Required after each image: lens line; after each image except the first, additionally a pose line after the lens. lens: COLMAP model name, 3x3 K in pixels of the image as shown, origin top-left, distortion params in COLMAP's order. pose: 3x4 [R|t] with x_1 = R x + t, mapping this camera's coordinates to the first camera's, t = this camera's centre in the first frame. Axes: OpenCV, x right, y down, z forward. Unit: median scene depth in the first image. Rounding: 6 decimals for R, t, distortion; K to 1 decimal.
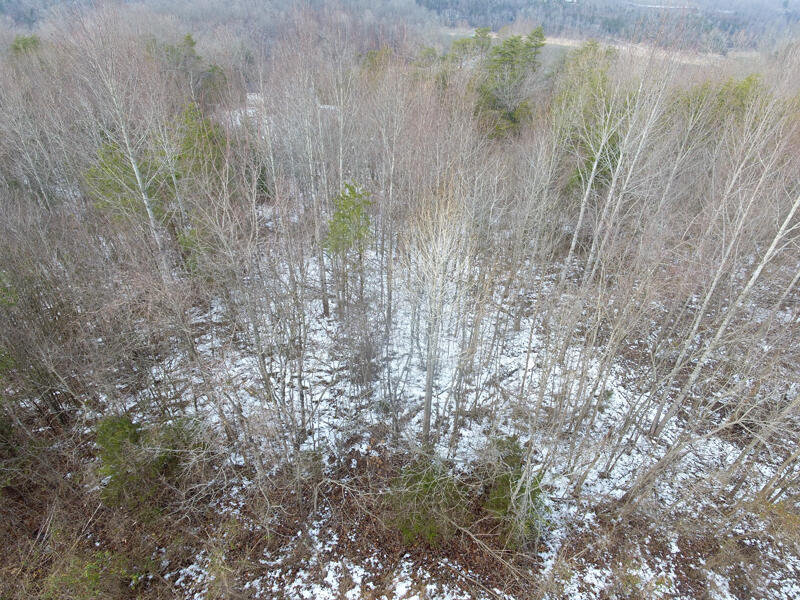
lens RADIAL K [[470.5, 0, 416.7], [0, 470.5, 304.5], [0, 0, 1]] dist [0.000273, 0.000748]
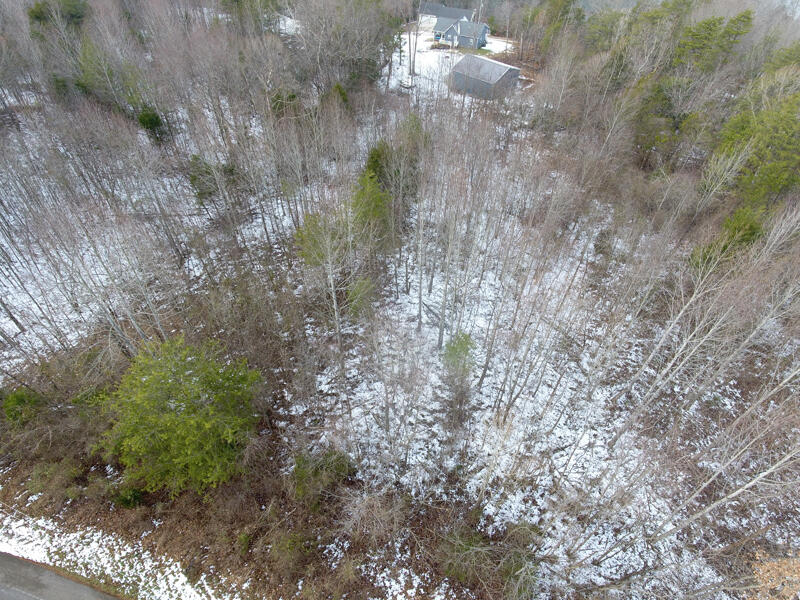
lens RADIAL K [[469.6, 0, 416.6], [0, 469.6, 306.5], [0, 0, 1]] dist [0.001680, -0.003142]
pose [[0.944826, 0.237062, -0.226065, 0.016403], [-0.188846, 0.958087, 0.215422, -0.436377], [0.267658, -0.160845, 0.949994, -0.278699]]
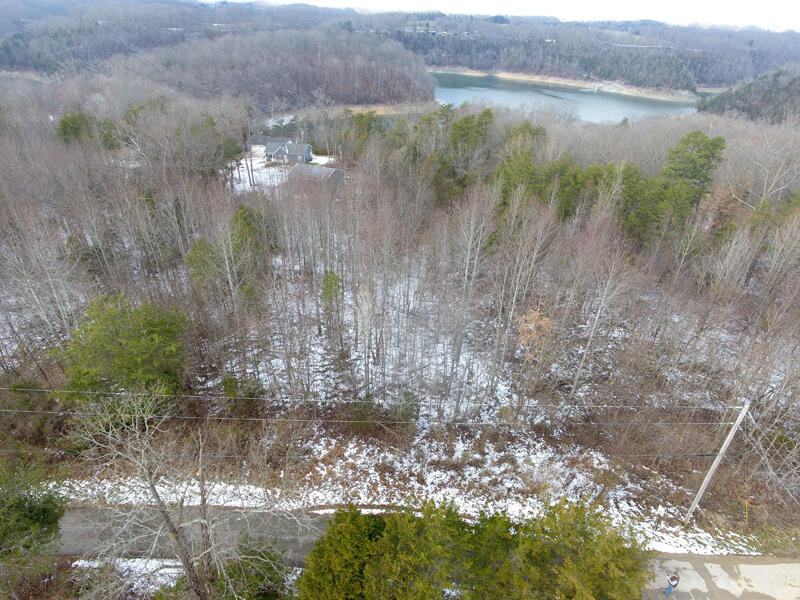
lens RADIAL K [[470.5, 0, 416.7], [0, 470.5, 304.5], [0, 0, 1]] dist [0.000273, 0.000748]
pose [[0.999846, -0.010879, 0.013775, 0.148541], [0.011578, 0.998594, -0.051730, 0.005077], [-0.013193, 0.051881, 0.998566, -0.779847]]
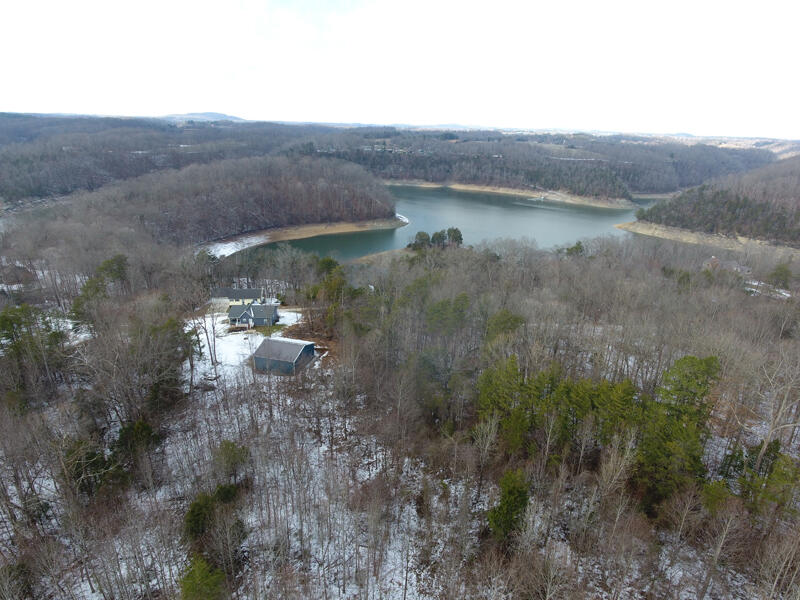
lens RADIAL K [[469.6, 0, 416.6], [0, 469.6, 306.5], [0, 0, 1]] dist [0.001680, -0.003142]
pose [[0.994394, -0.045670, 0.095365, 0.053102], [0.066742, 0.970638, -0.231102, -0.905300], [-0.082011, 0.236172, 0.968244, -0.612962]]
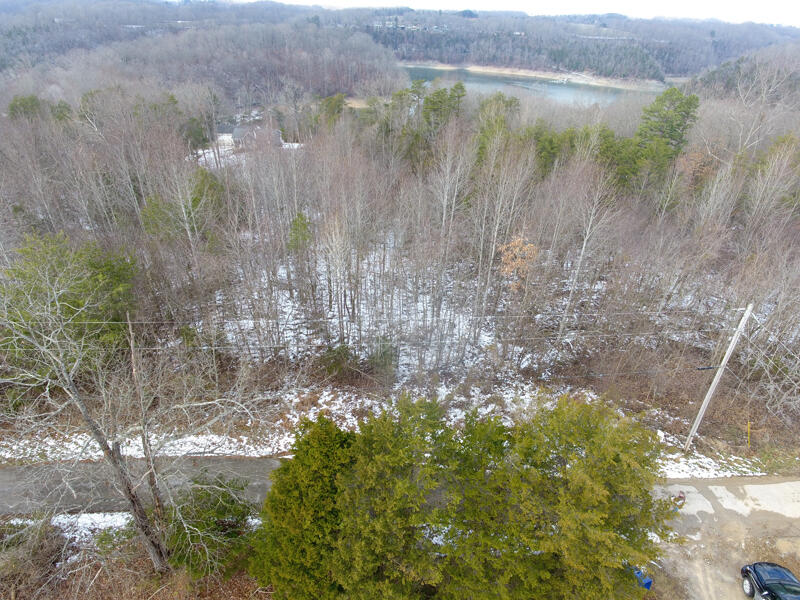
lens RADIAL K [[469.6, 0, 416.6], [0, 469.6, 306.5], [0, 0, 1]] dist [0.001680, -0.003142]
pose [[0.997192, -0.049115, 0.056528, 0.155022], [0.051560, 0.997760, -0.042631, 0.166850], [-0.054307, 0.045426, 0.997490, -0.672554]]
